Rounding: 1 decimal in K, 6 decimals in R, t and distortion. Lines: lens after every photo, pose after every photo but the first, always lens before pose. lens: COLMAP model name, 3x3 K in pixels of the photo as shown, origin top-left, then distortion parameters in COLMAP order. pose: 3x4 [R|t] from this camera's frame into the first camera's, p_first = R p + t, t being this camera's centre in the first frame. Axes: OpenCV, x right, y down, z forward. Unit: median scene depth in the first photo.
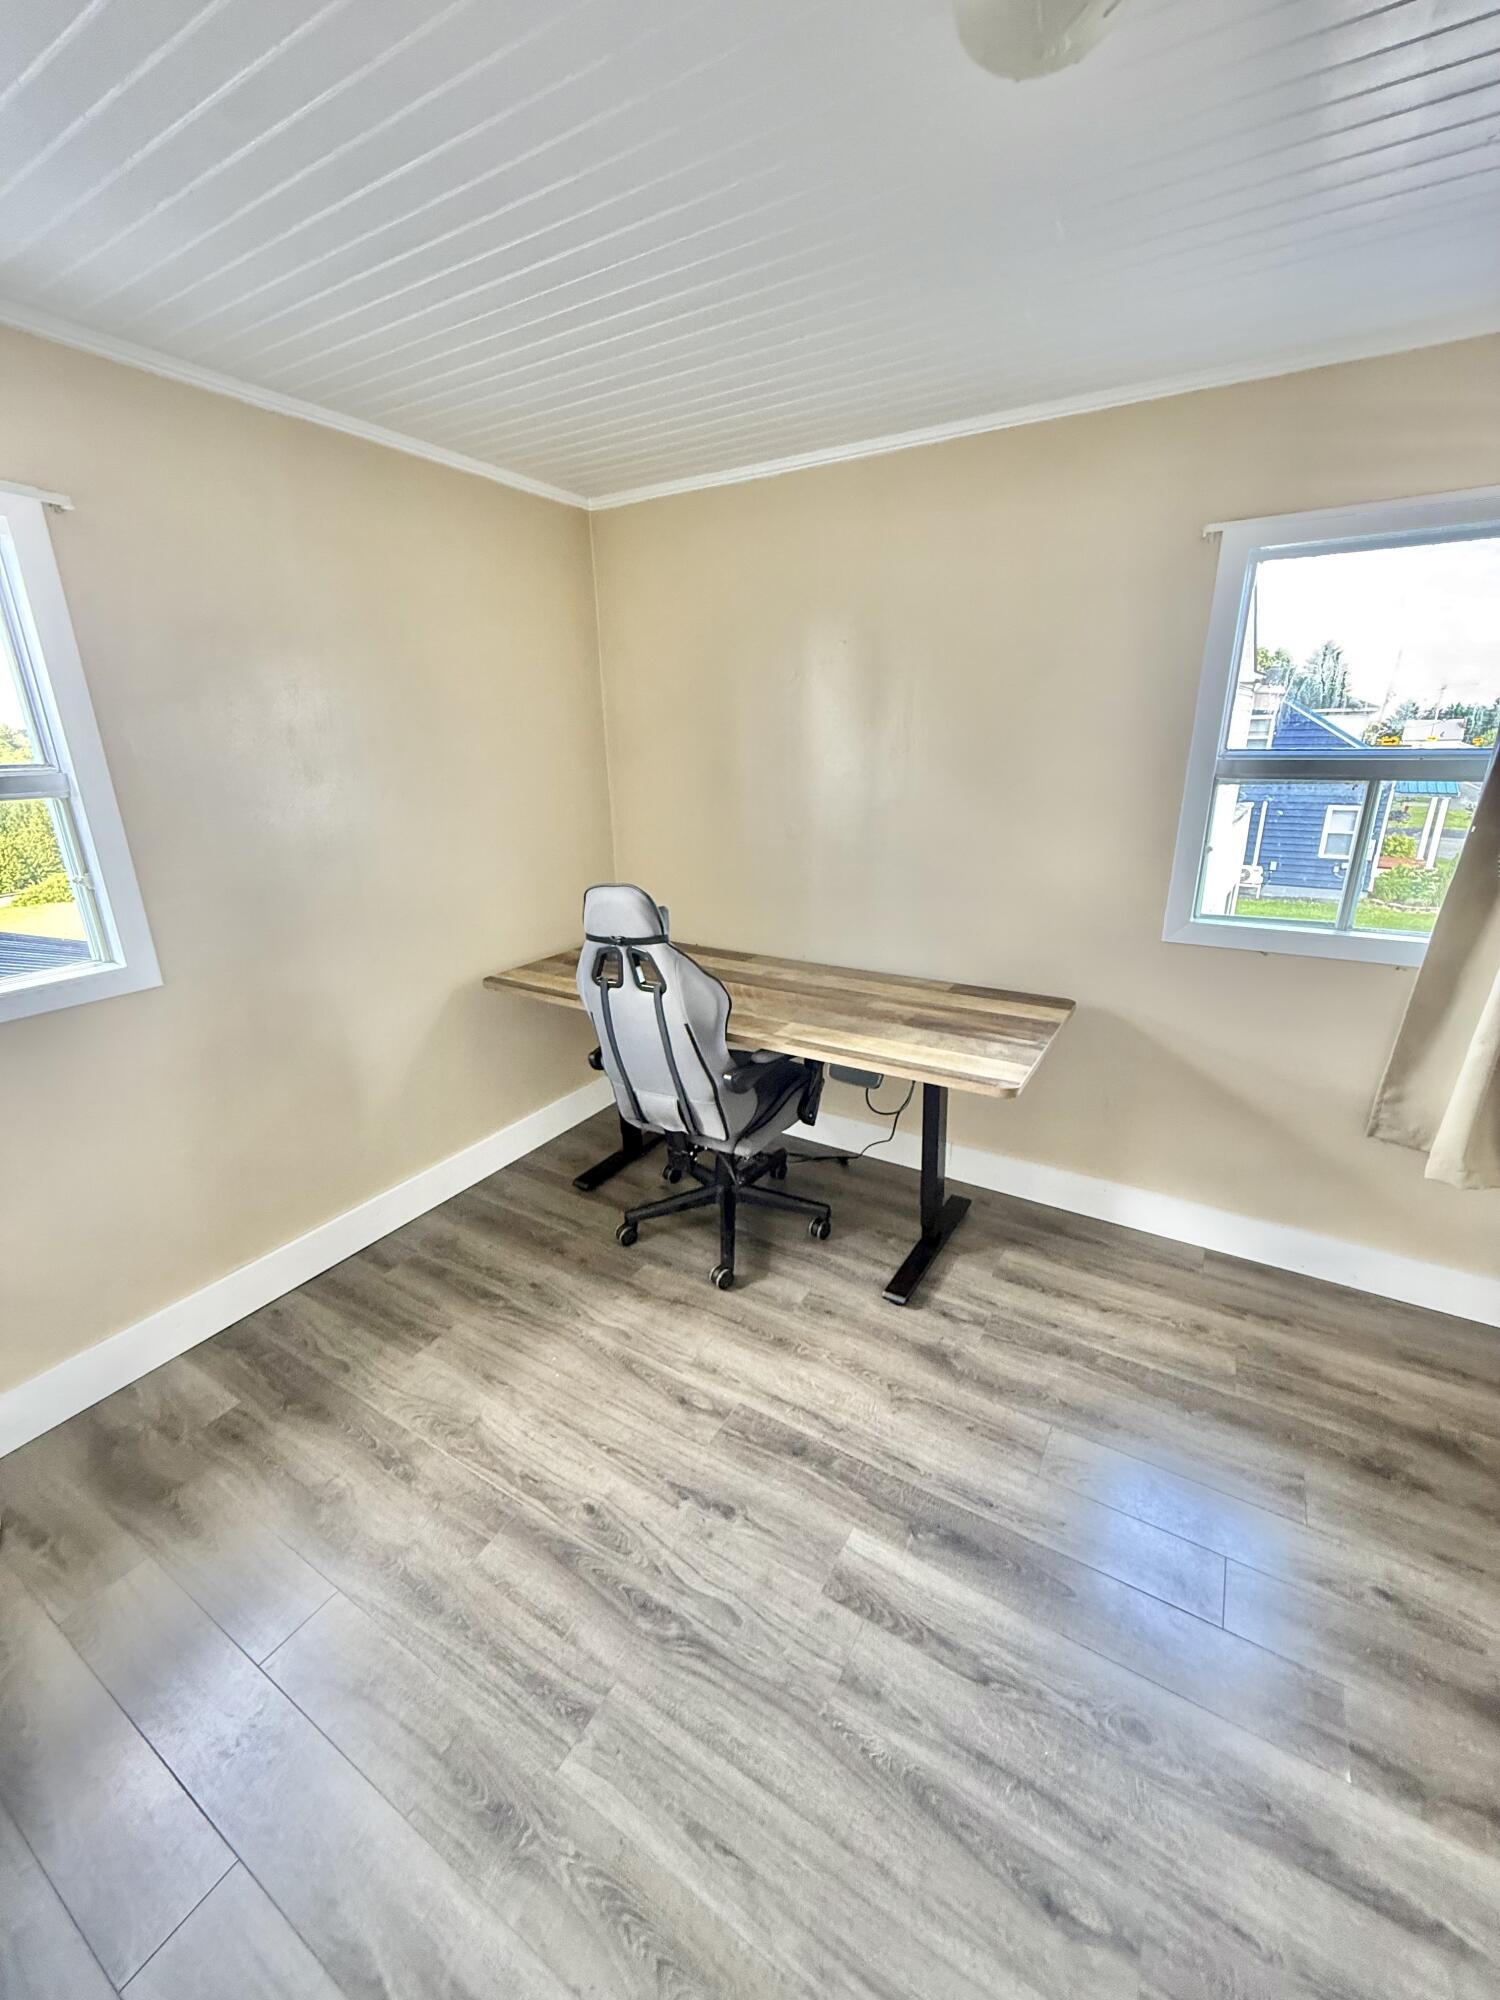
lens RADIAL K [[792.7, 0, 750.7], [0, 792.7, 1002.1], [0, 0, 1]] dist [0.000457, -0.000125]
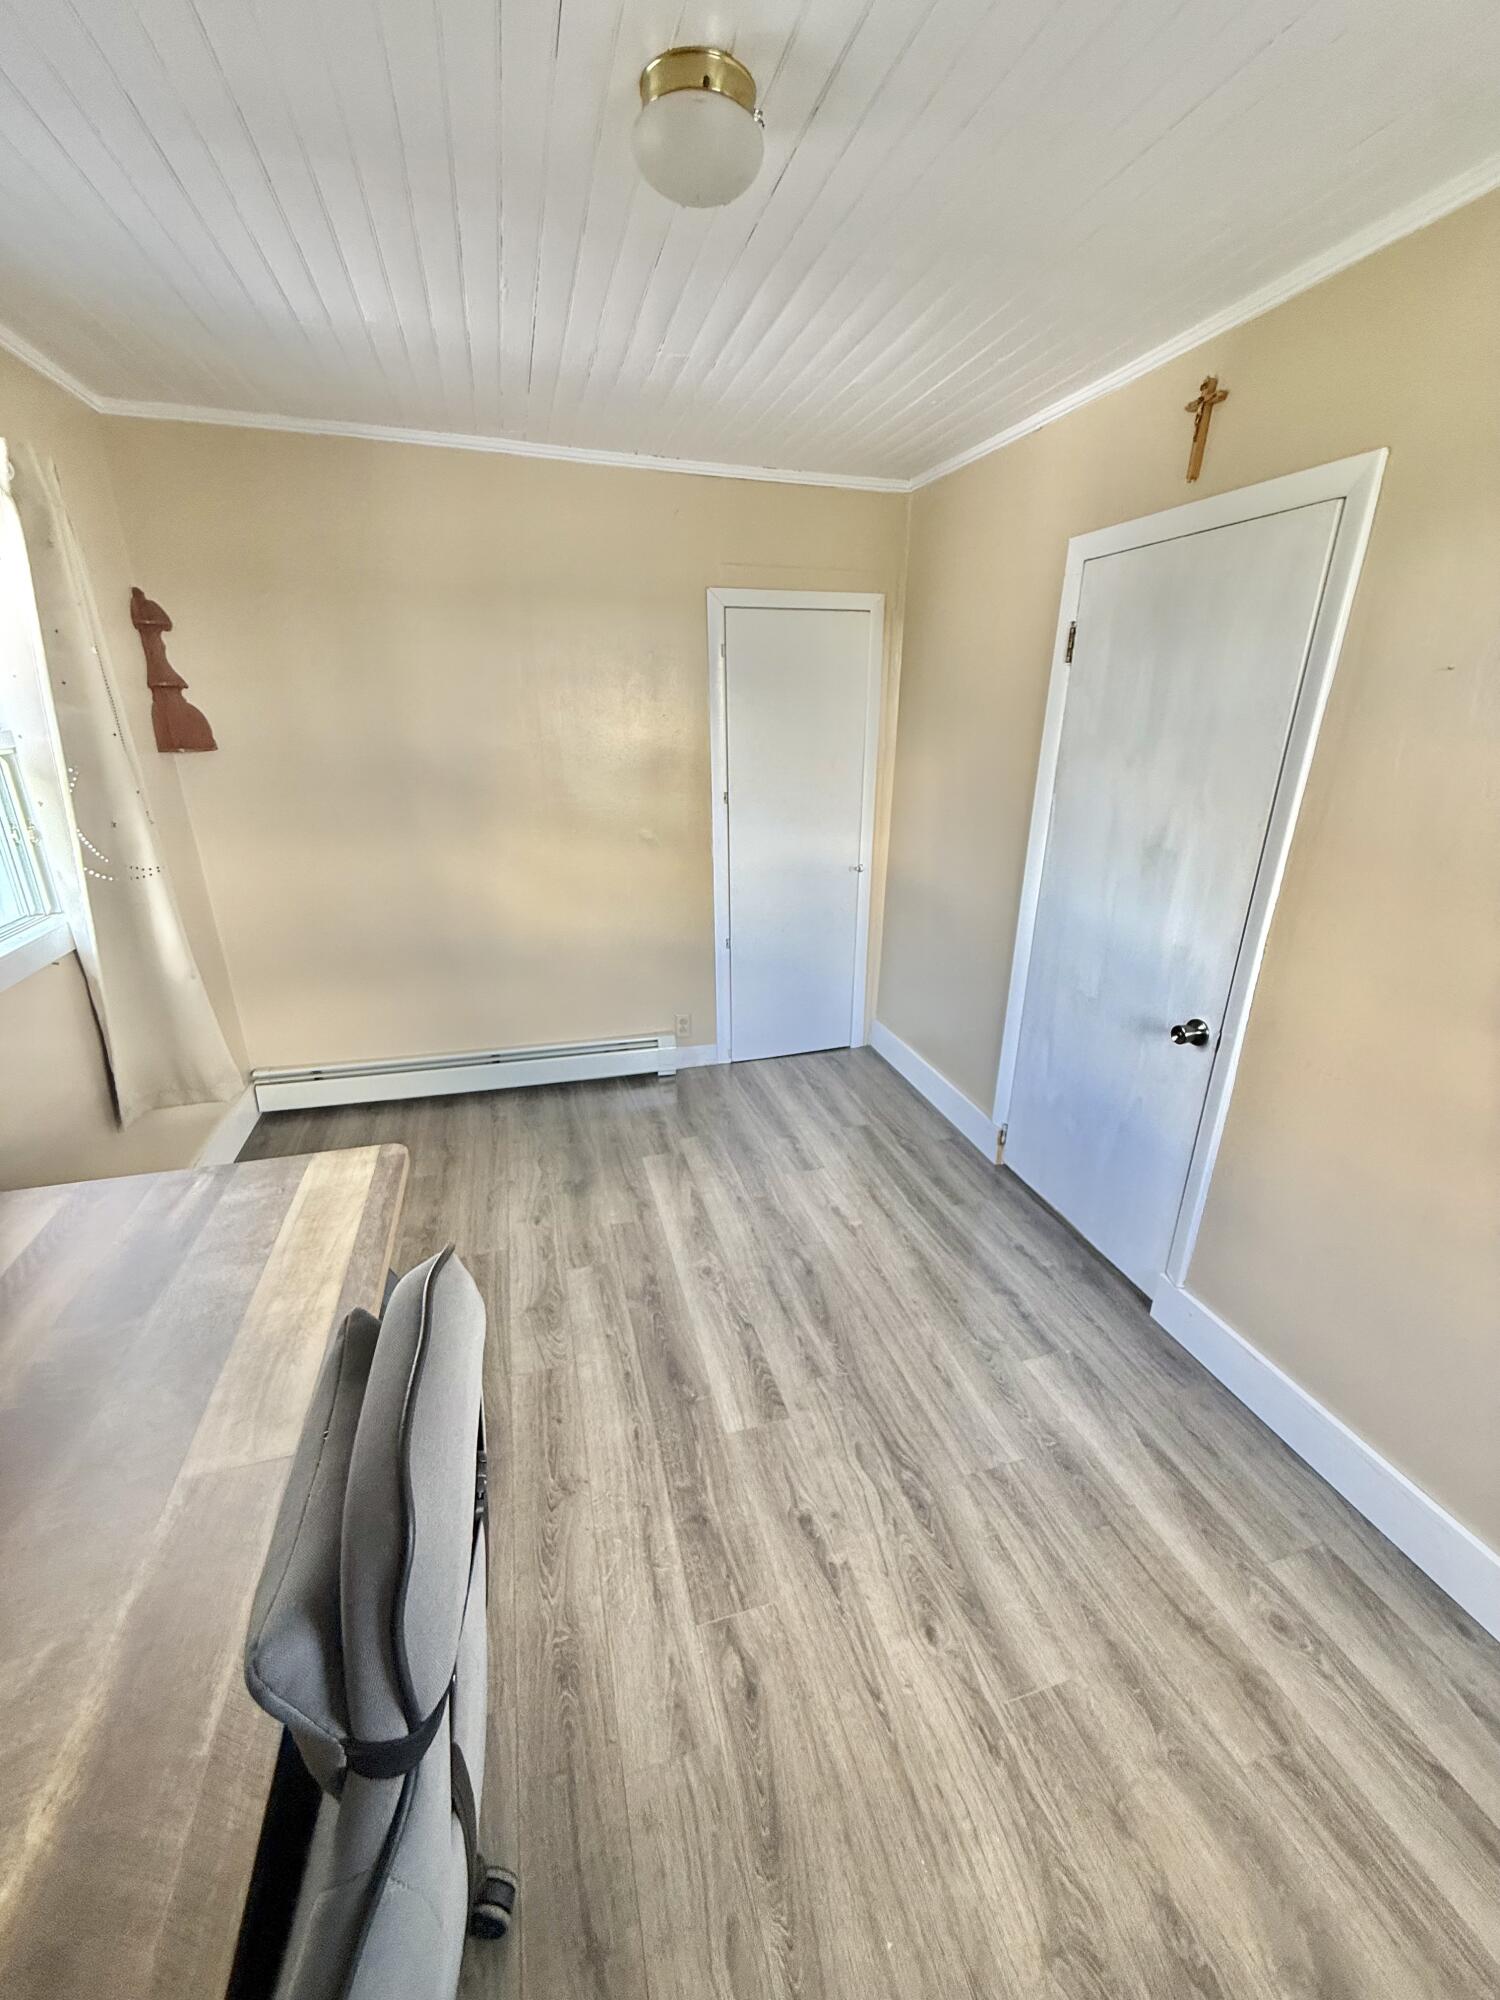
lens RADIAL K [[792.7, 0, 750.7], [0, 792.7, 1002.1], [0, 0, 1]] dist [0.000457, -0.000125]
pose [[-0.737332, -0.229978, 0.635179, -0.451463], [0.218939, 0.808159, 0.546758, -0.408890], [-0.639068, 0.542208, -0.545530, 1.244848]]
